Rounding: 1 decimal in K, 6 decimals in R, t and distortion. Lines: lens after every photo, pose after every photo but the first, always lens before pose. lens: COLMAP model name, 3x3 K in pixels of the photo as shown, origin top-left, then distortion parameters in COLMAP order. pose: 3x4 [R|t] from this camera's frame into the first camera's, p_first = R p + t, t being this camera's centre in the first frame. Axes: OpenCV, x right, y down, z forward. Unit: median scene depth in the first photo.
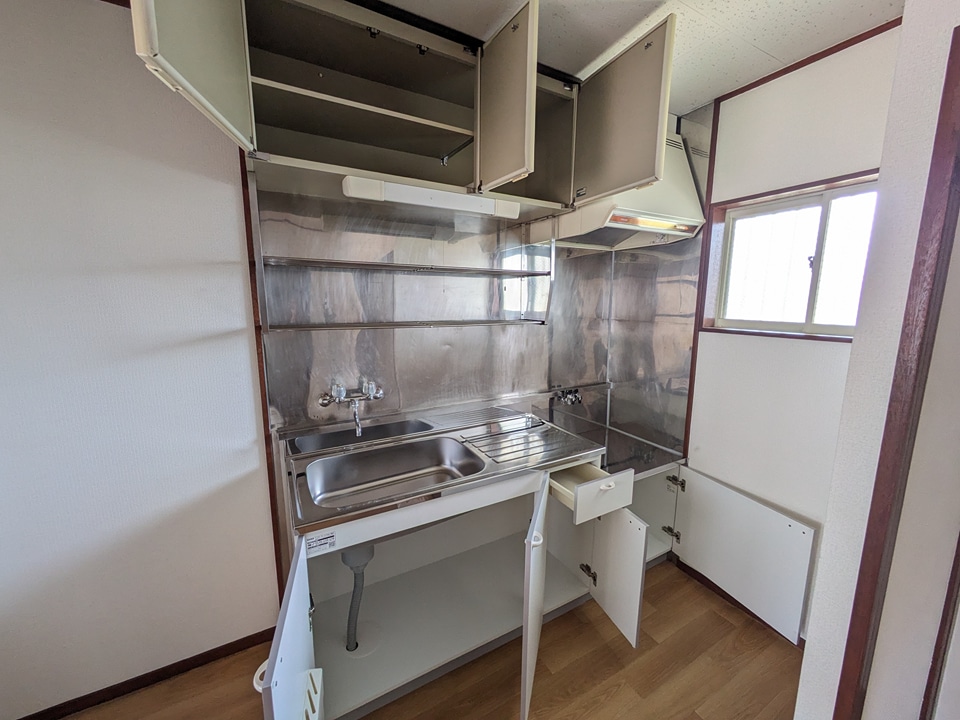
lens RADIAL K [[378.8, 0, 483.1], [0, 378.8, 357.6], [0, 0, 1]] dist [-0.004251, 0.000772]
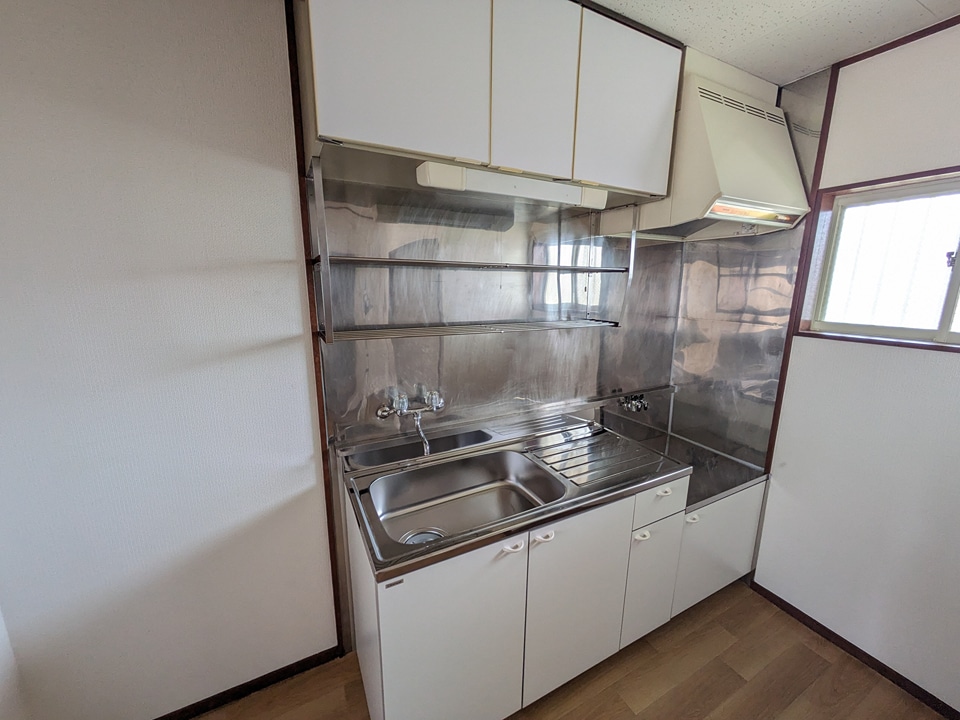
lens RADIAL K [[378.8, 0, 486.7], [0, 378.8, 360.6], [0, 0, 1]] dist [-0.004251, 0.000772]
pose [[0.999559, 0.008573, -0.028429, -0.129996], [-0.007285, 0.998956, 0.045104, -0.046823], [0.028786, -0.044877, 0.998578, 0.091588]]
